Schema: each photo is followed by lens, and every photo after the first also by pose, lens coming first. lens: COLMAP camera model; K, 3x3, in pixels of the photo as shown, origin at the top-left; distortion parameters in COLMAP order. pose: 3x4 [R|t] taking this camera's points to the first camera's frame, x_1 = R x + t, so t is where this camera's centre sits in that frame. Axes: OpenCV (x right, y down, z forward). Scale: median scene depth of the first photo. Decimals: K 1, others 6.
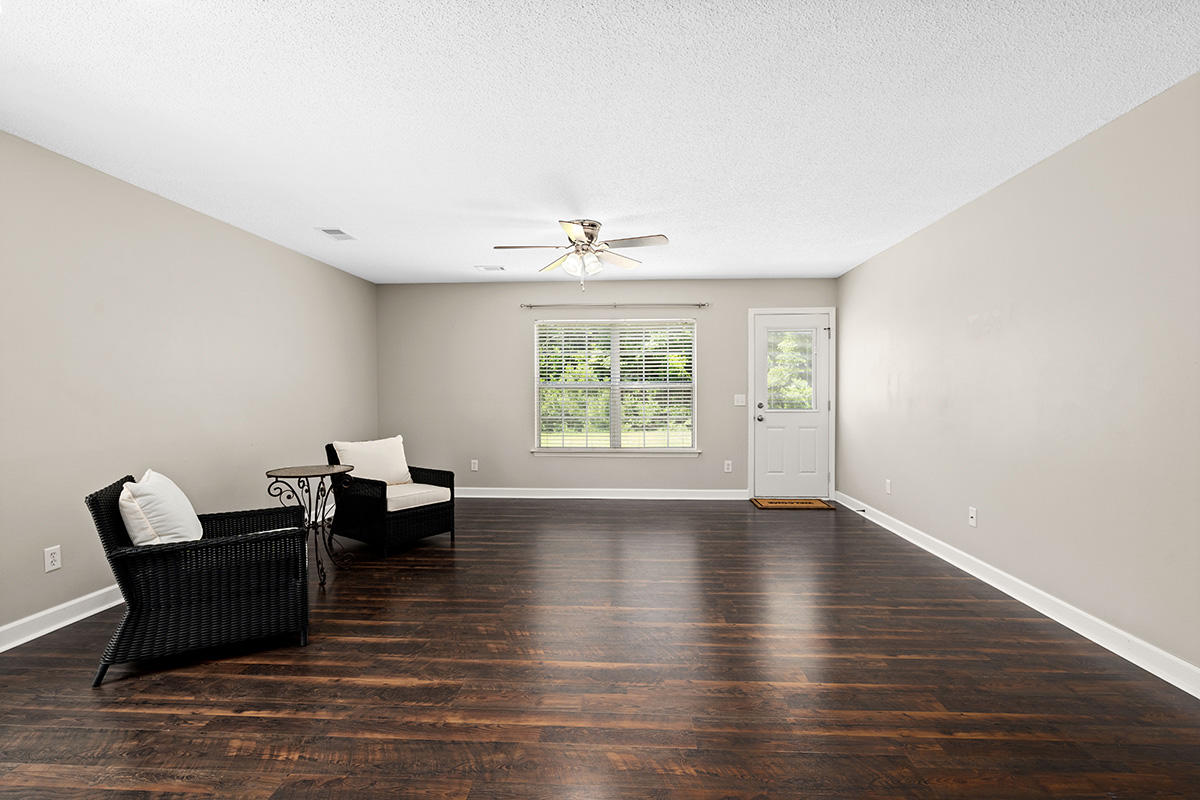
lens RADIAL K [[544.9, 0, 607.6], [0, 544.9, 404.6], [0, 0, 1]] dist [0.000465, 0.000125]
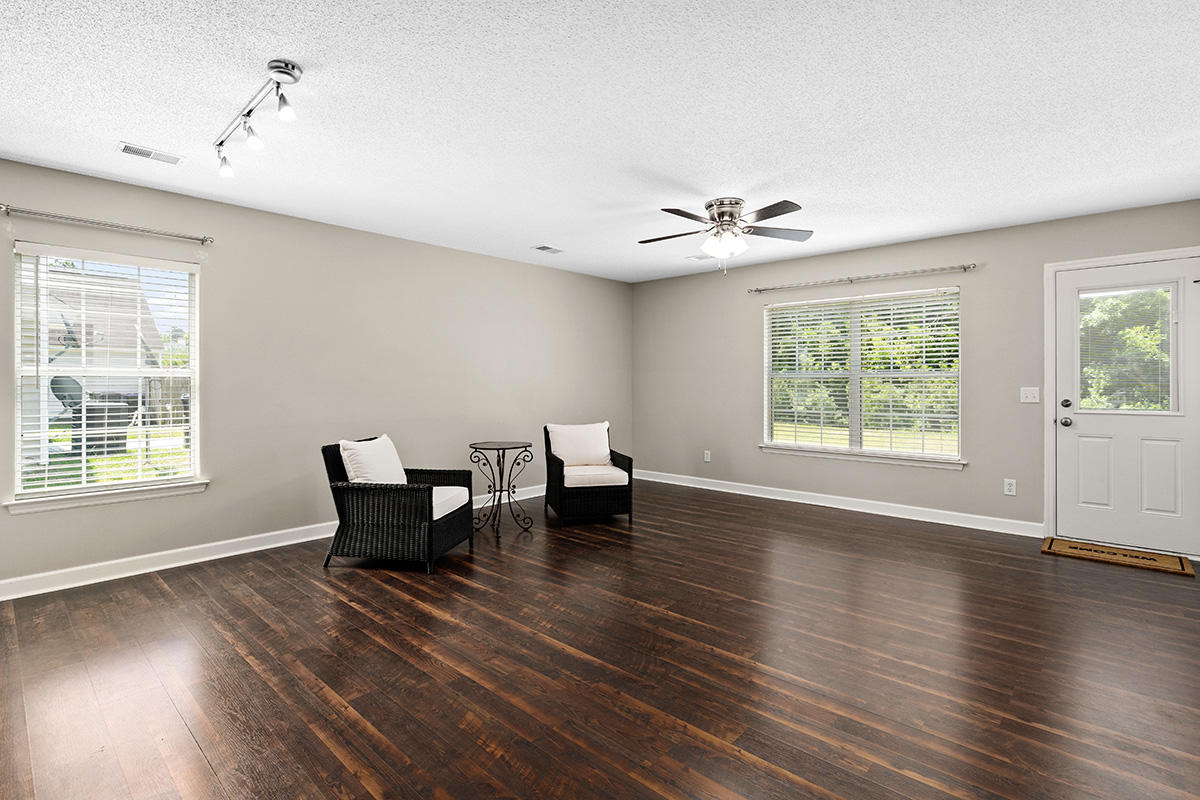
lens RADIAL K [[571.7, 0, 611.5], [0, 571.7, 394.1], [0, 0, 1]] dist [-0.006040, -0.000469]
pose [[0.779112, 0.016389, -0.626671, 0.471140], [-0.017036, 0.999843, 0.004967, -0.006794], [0.626654, 0.006806, 0.779268, 0.139520]]
